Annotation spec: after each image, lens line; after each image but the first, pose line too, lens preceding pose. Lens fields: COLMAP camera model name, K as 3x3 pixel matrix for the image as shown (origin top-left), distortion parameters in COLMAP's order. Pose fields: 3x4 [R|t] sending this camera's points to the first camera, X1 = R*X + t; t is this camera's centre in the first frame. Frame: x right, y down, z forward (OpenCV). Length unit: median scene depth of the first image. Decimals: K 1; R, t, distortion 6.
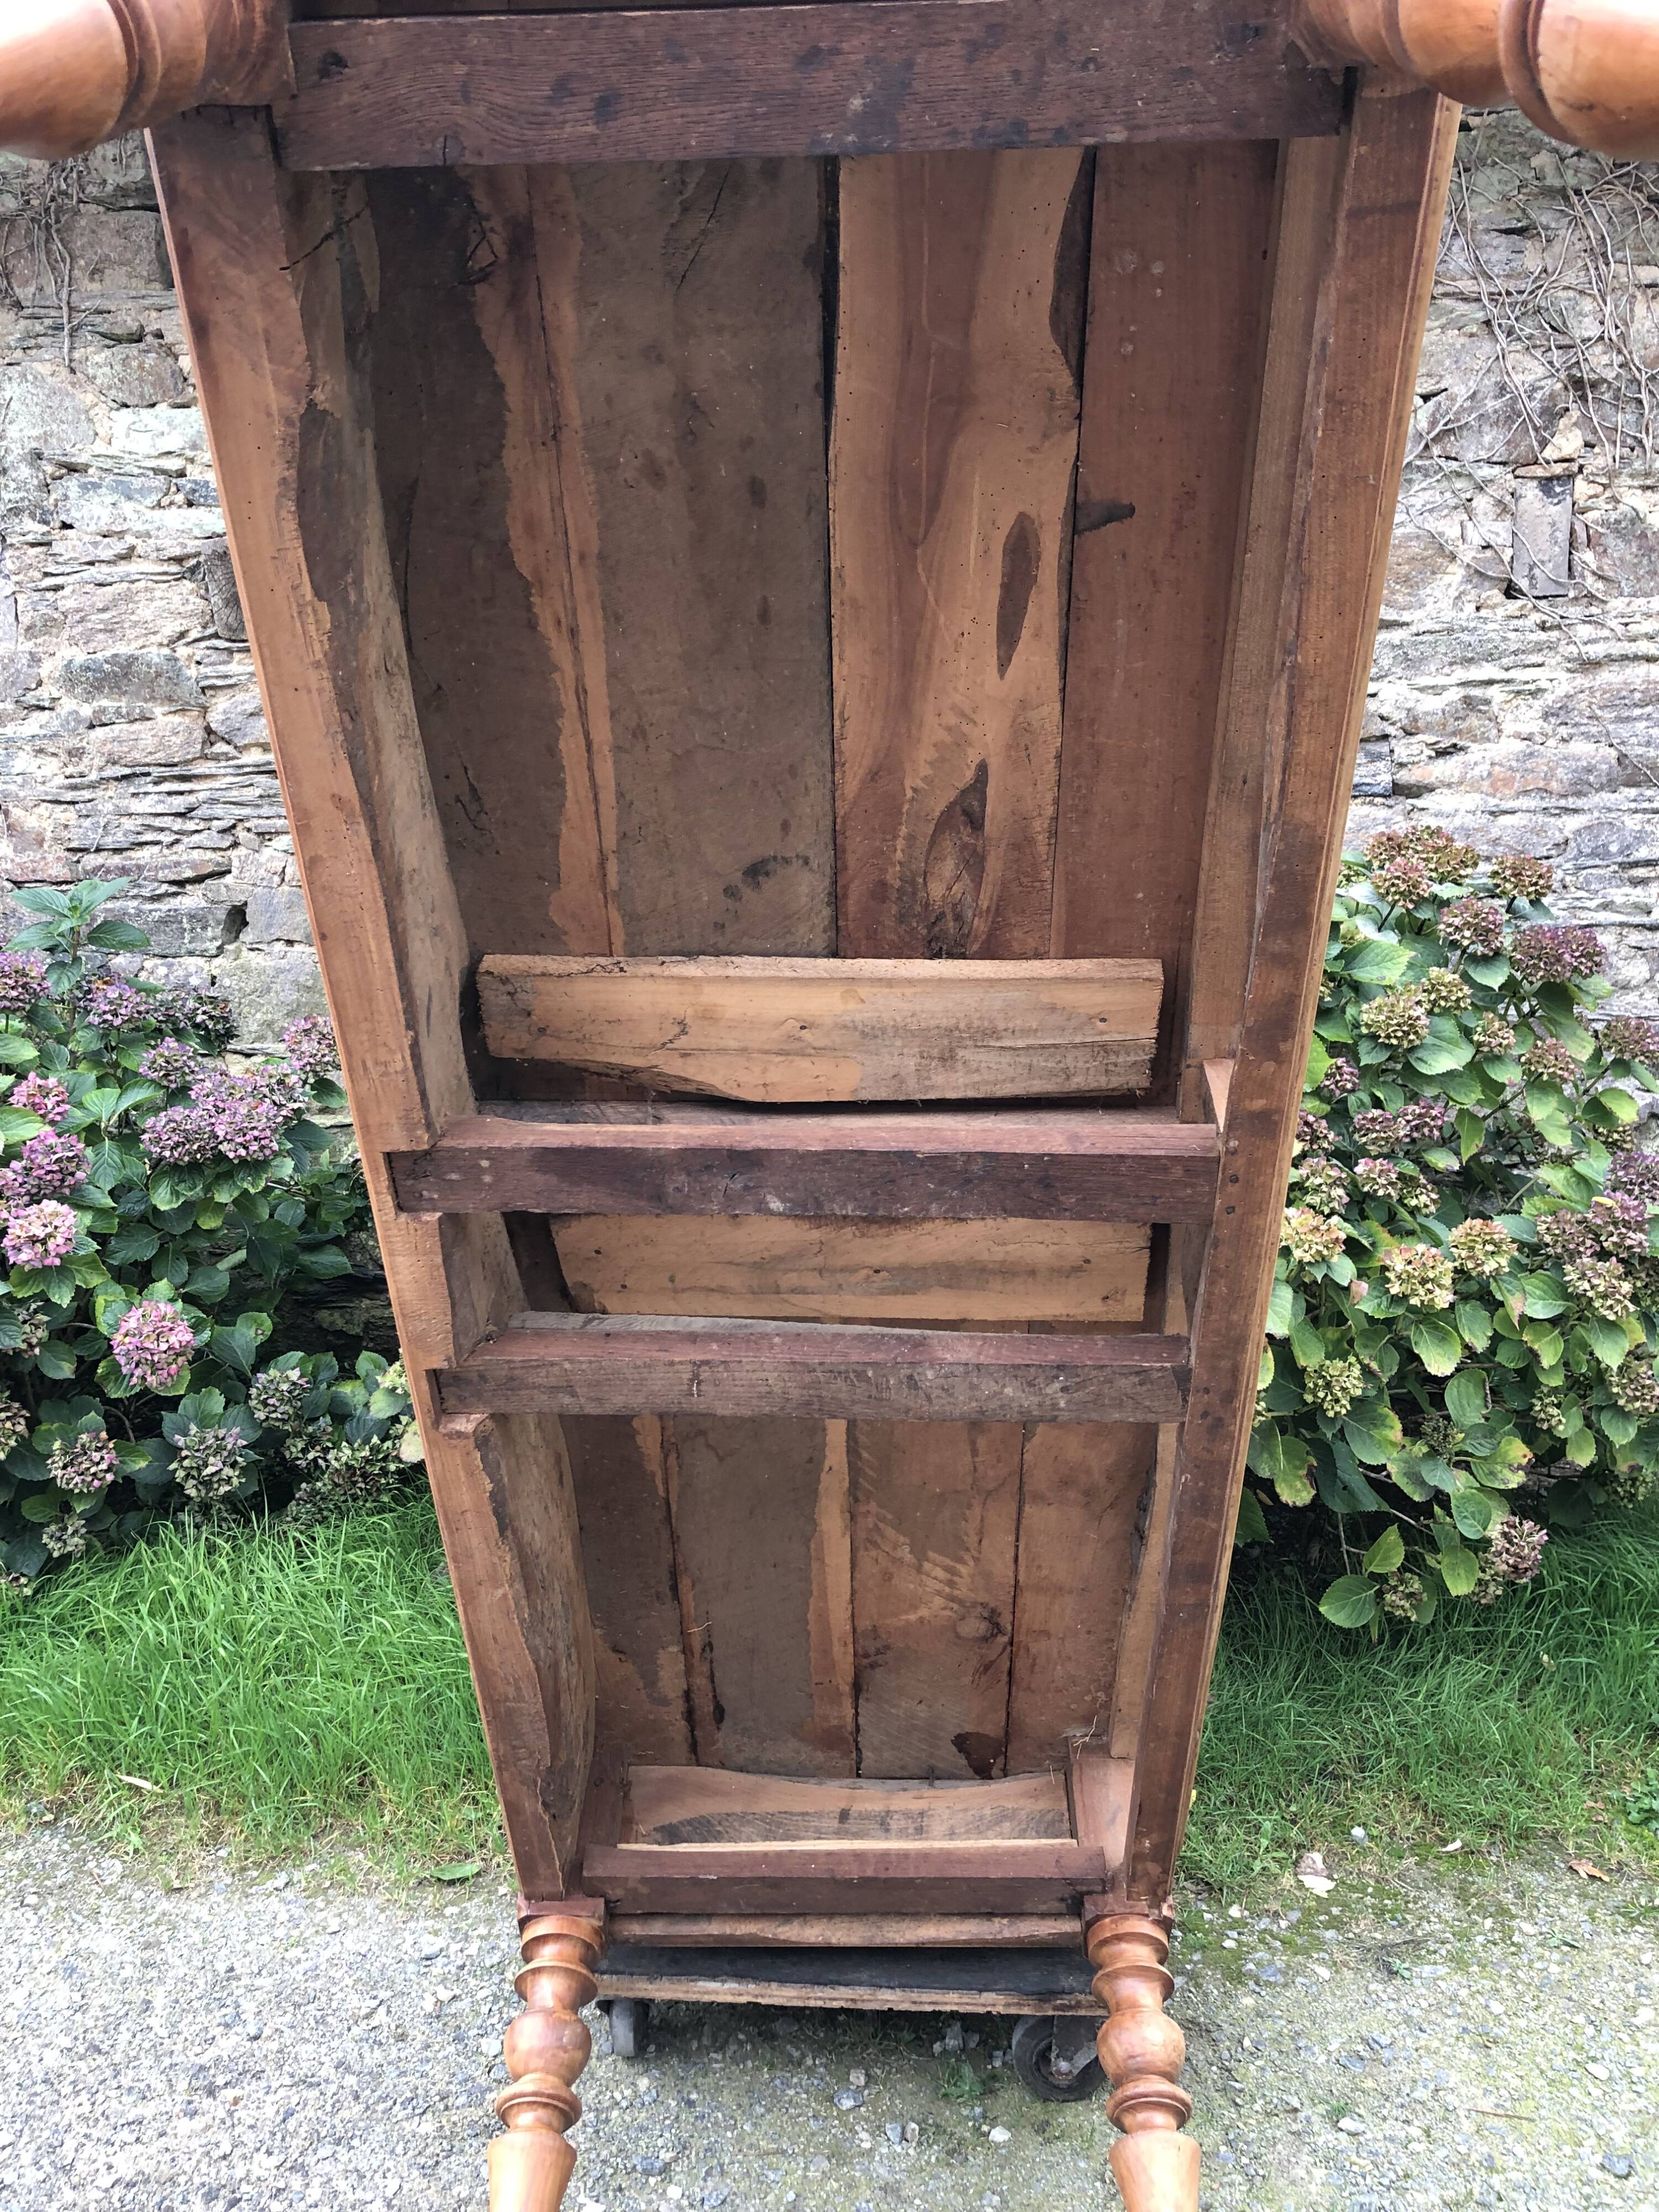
lens RADIAL K [[1810.5, 0, 822.5], [0, 1810.5, 1093.0], [0, 0, 1]] dist [0.016447, -0.003555]
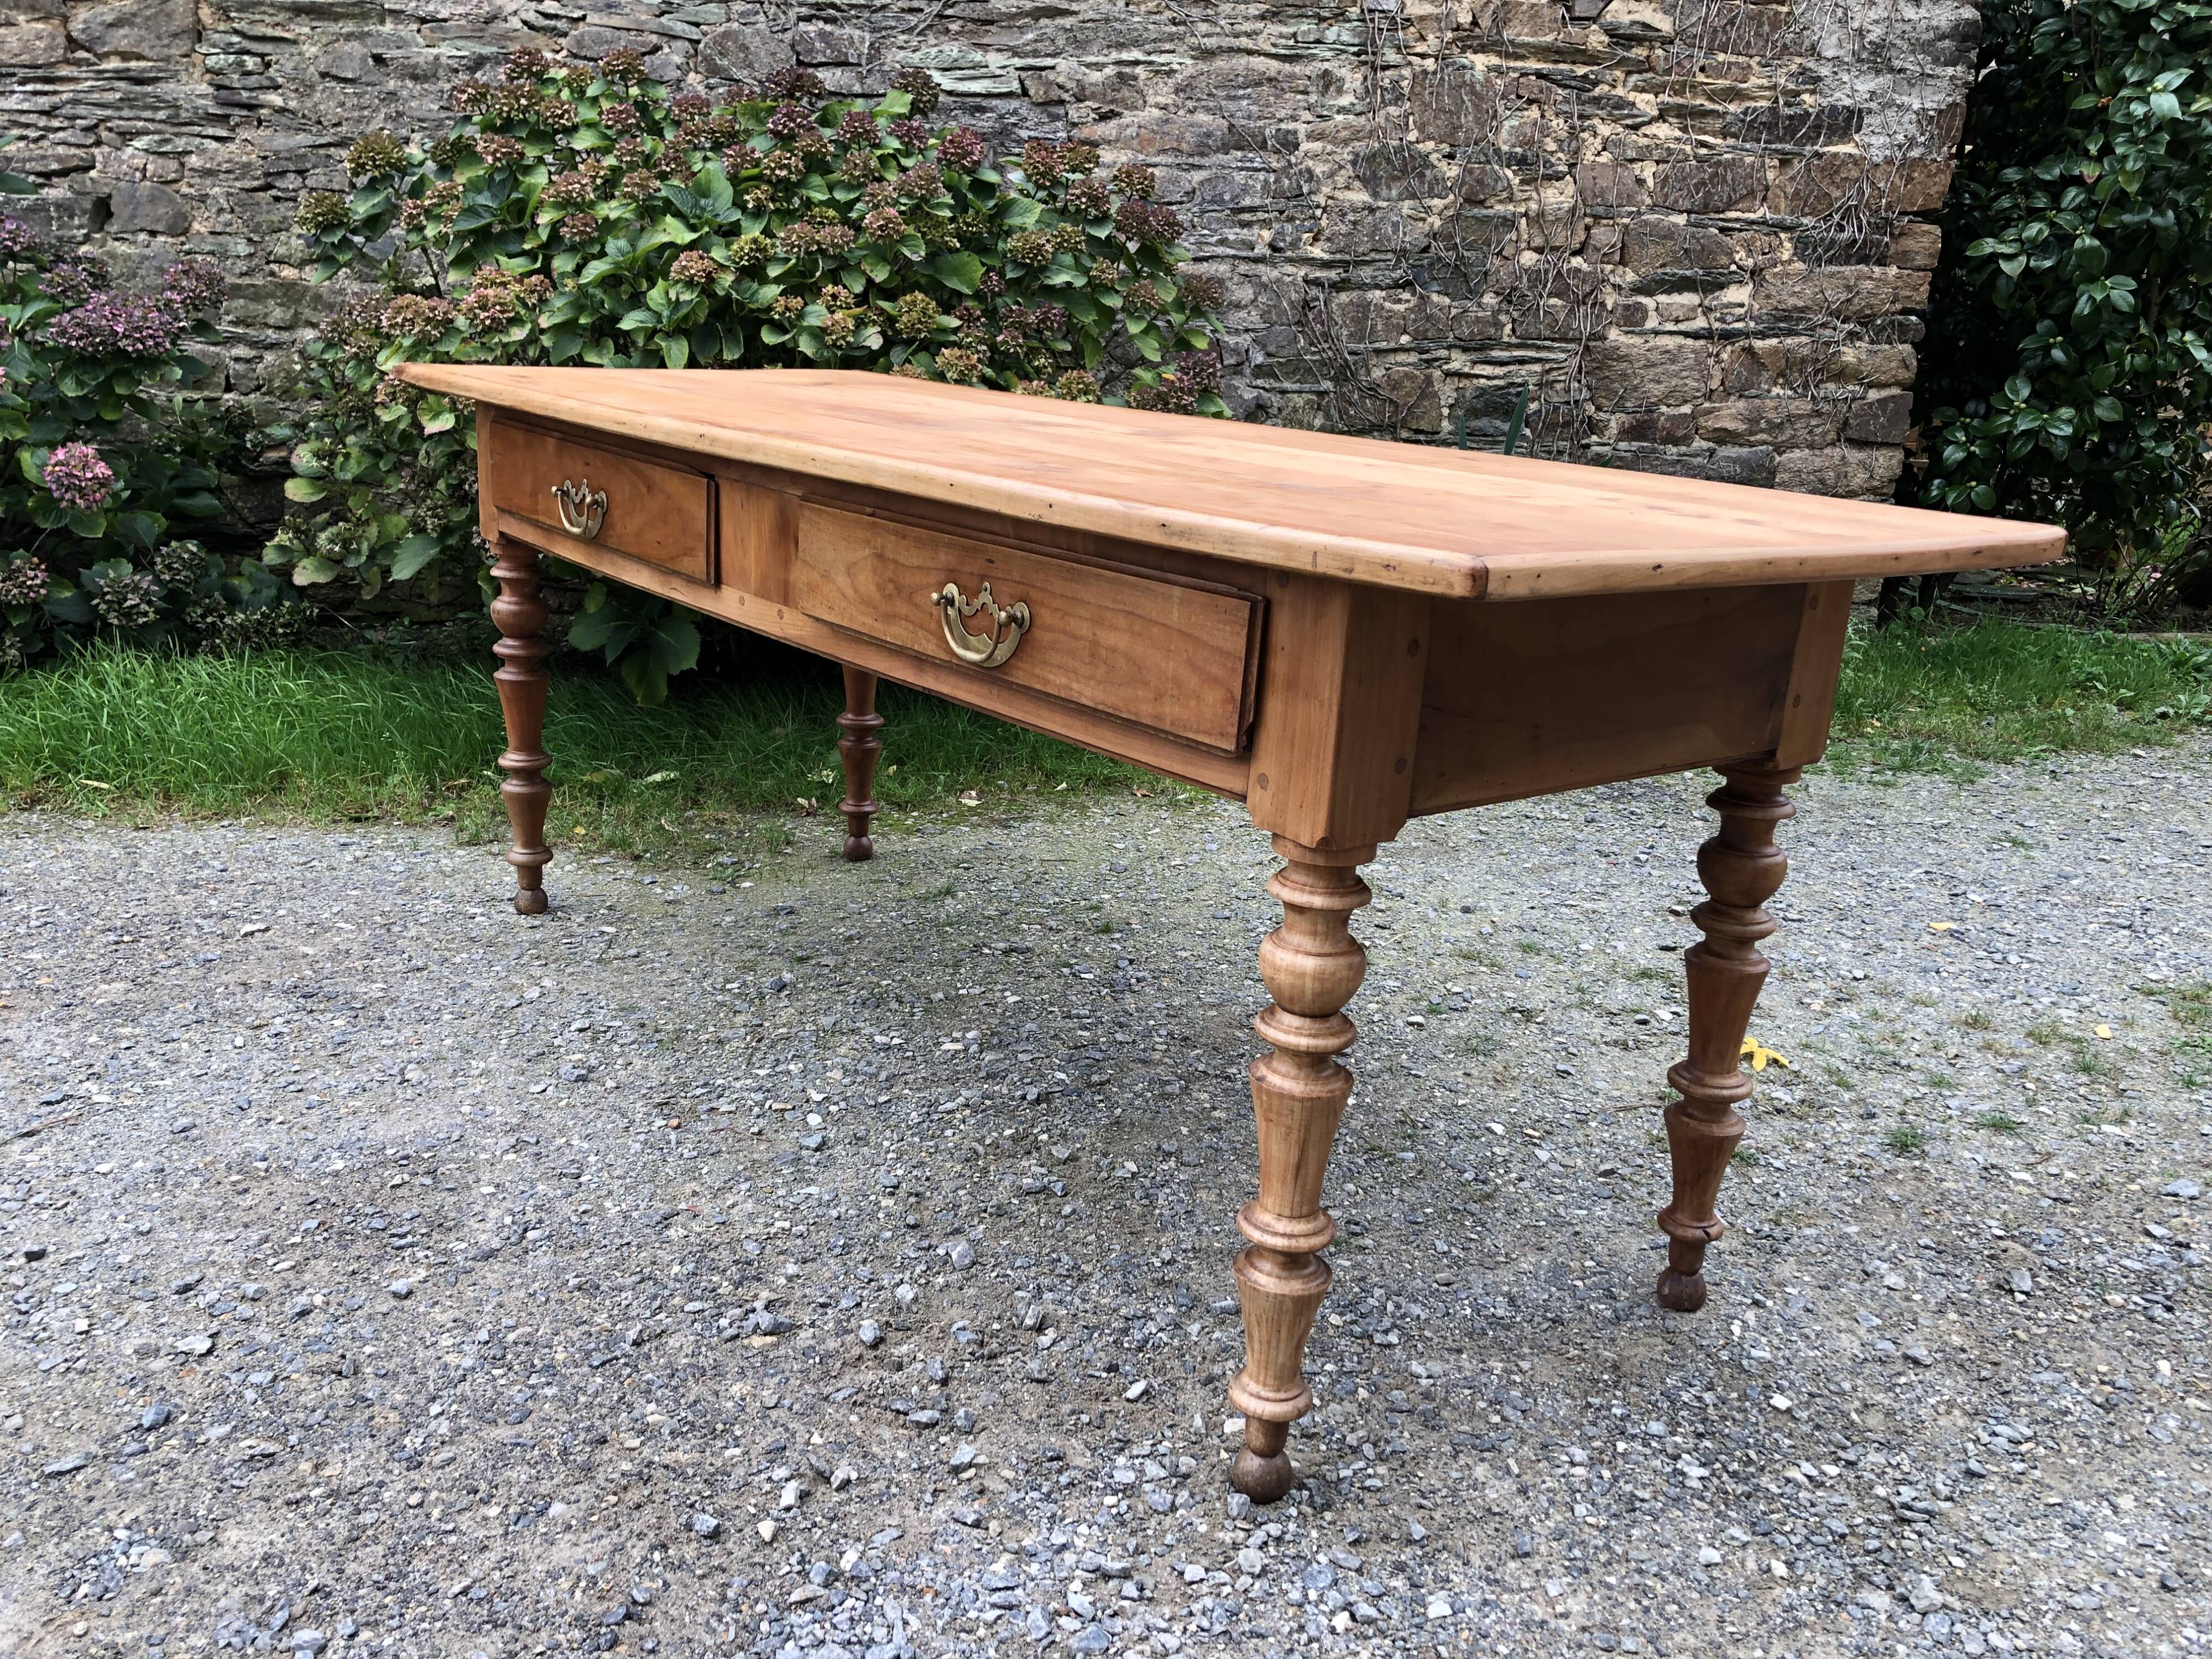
lens RADIAL K [[1810.5, 0, 1105.6], [0, 1810.5, 813.2], [0, 0, 1]] dist [0.016447, -0.003555]
pose [[0.972088, -0.025220, 0.233255, 0.022946], [0.006899, 0.996849, 0.079027, 0.255484], [-0.234513, -0.075212, 0.969199, -0.387408]]
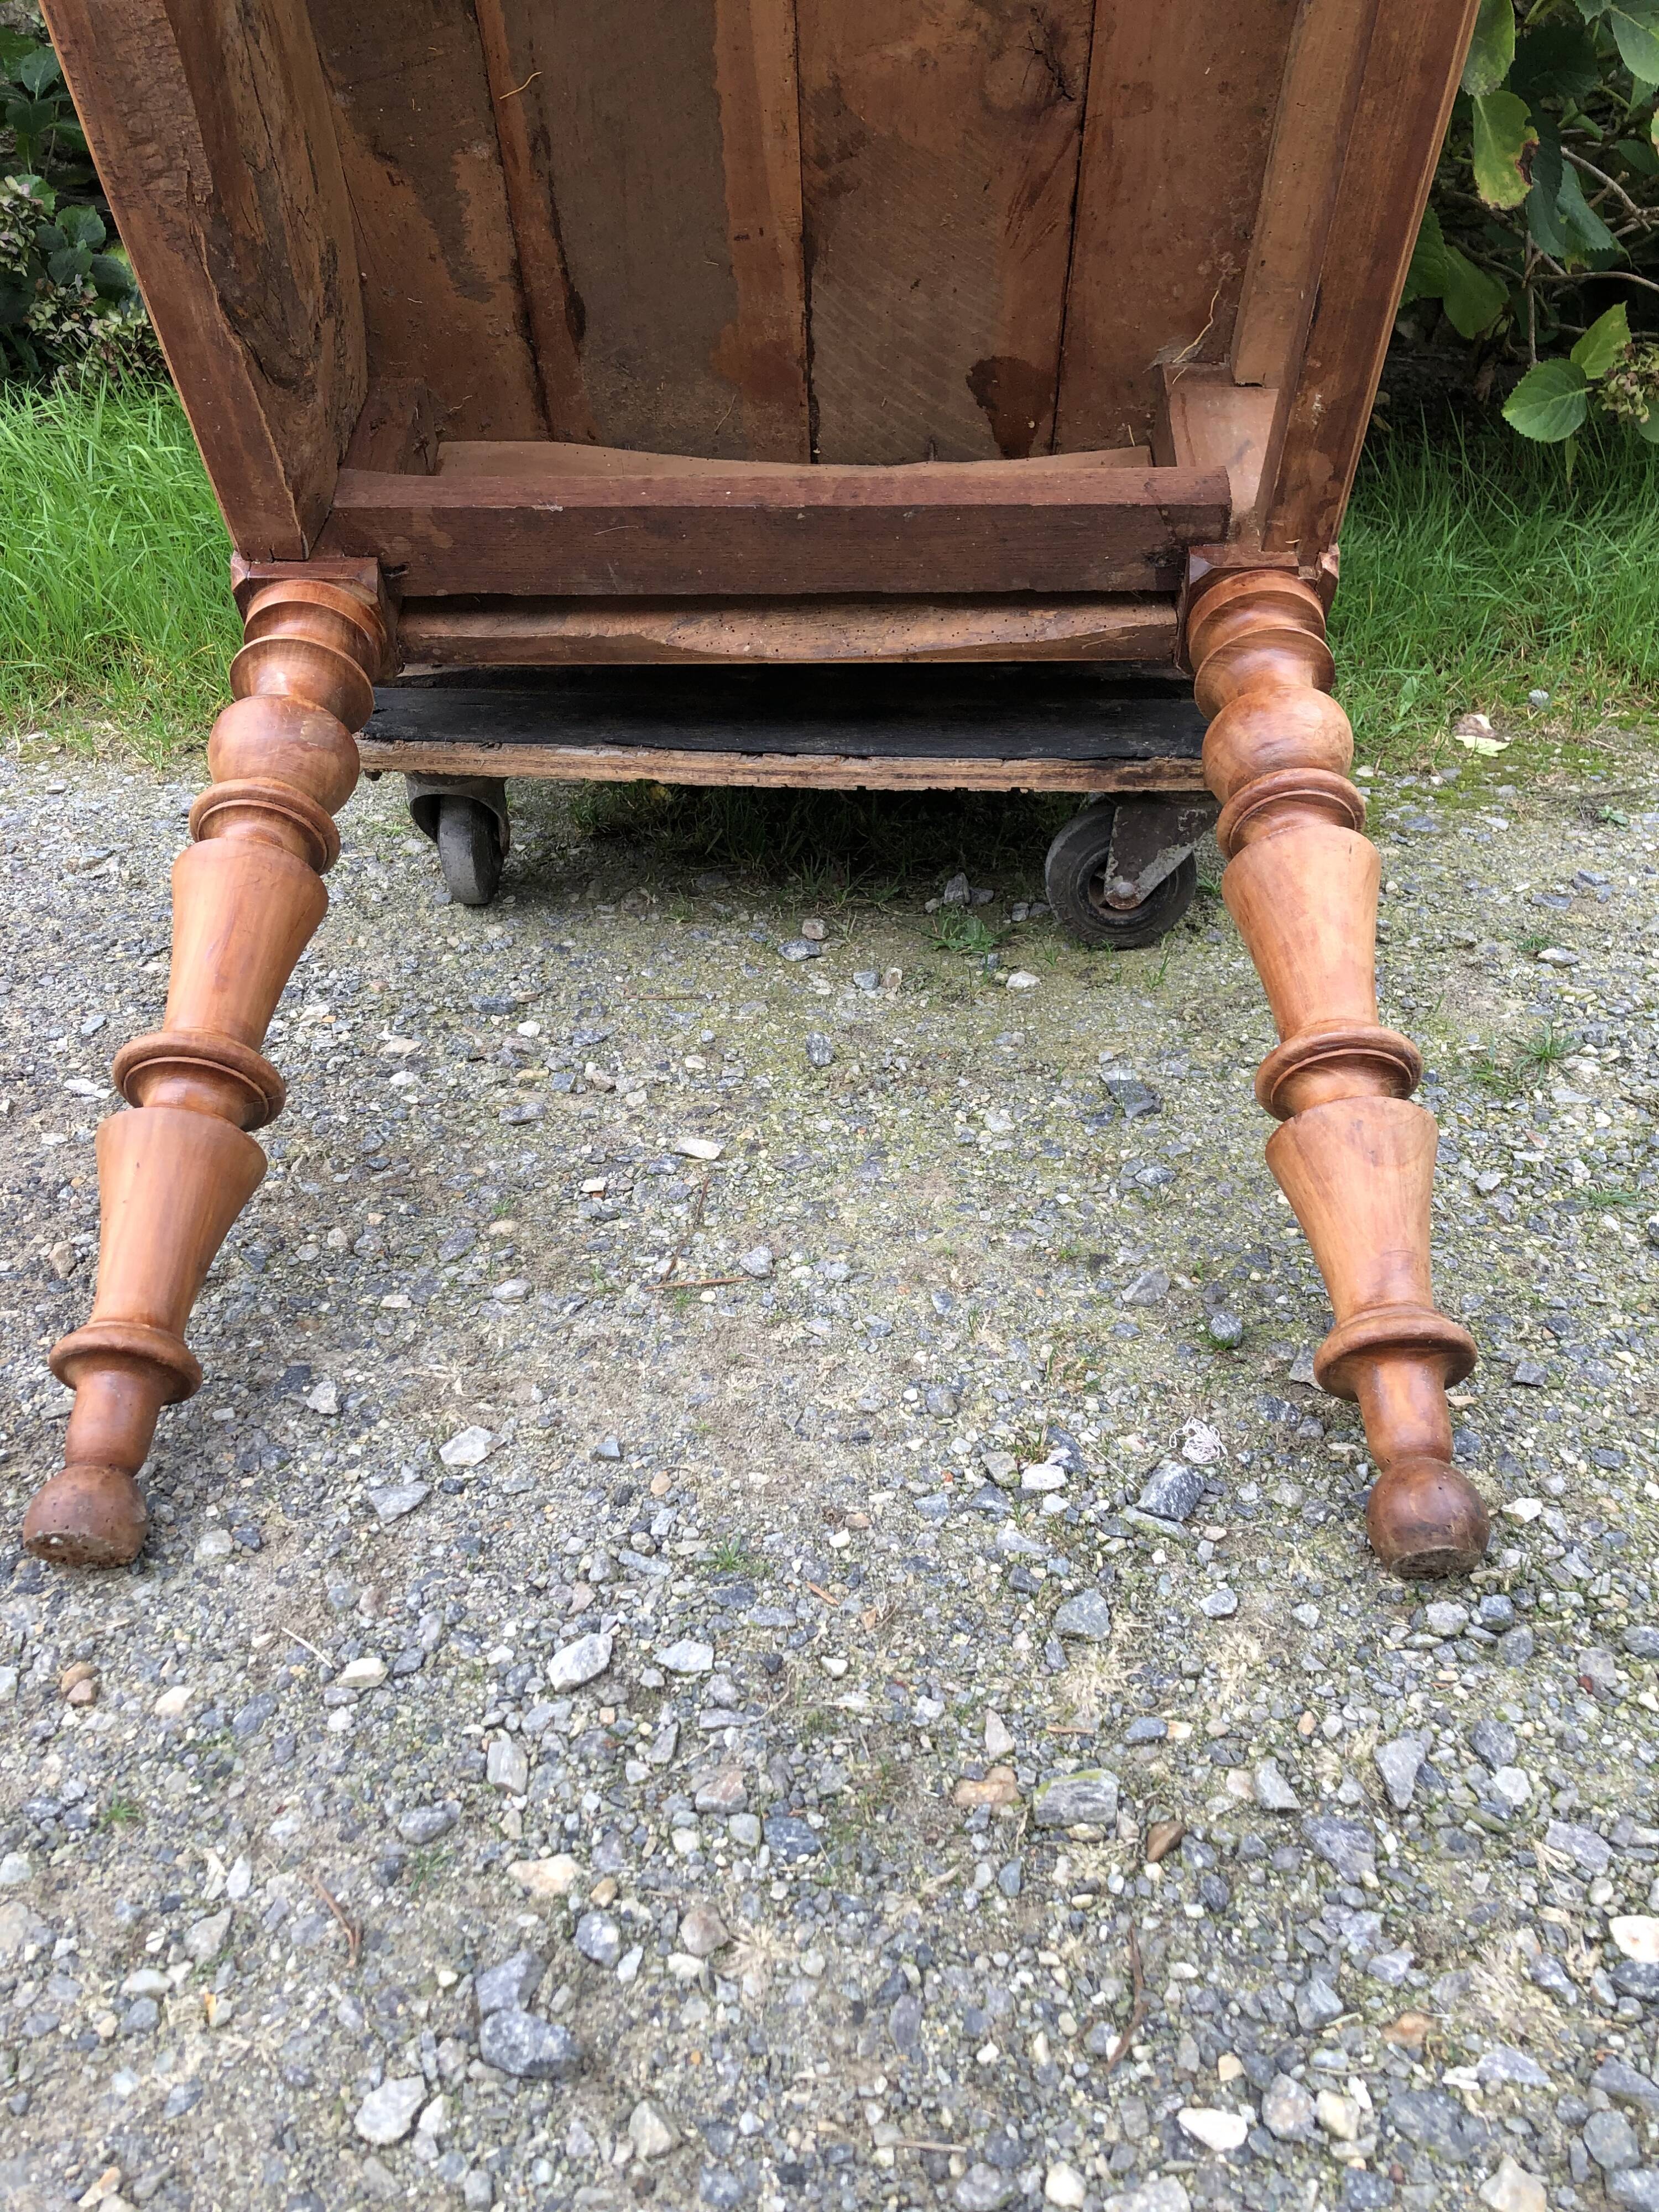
lens RADIAL K [[1810.5, 0, 834.0], [0, 1810.5, 1091.2], [0, 0, 1]] dist [0.016447, -0.003555]
pose [[0.999964, -0.001165, 0.008392, 0.014591], [-0.001817, 0.937971, 0.346709, 0.250594], [-0.008275, -0.346712, 0.937935, 0.239538]]
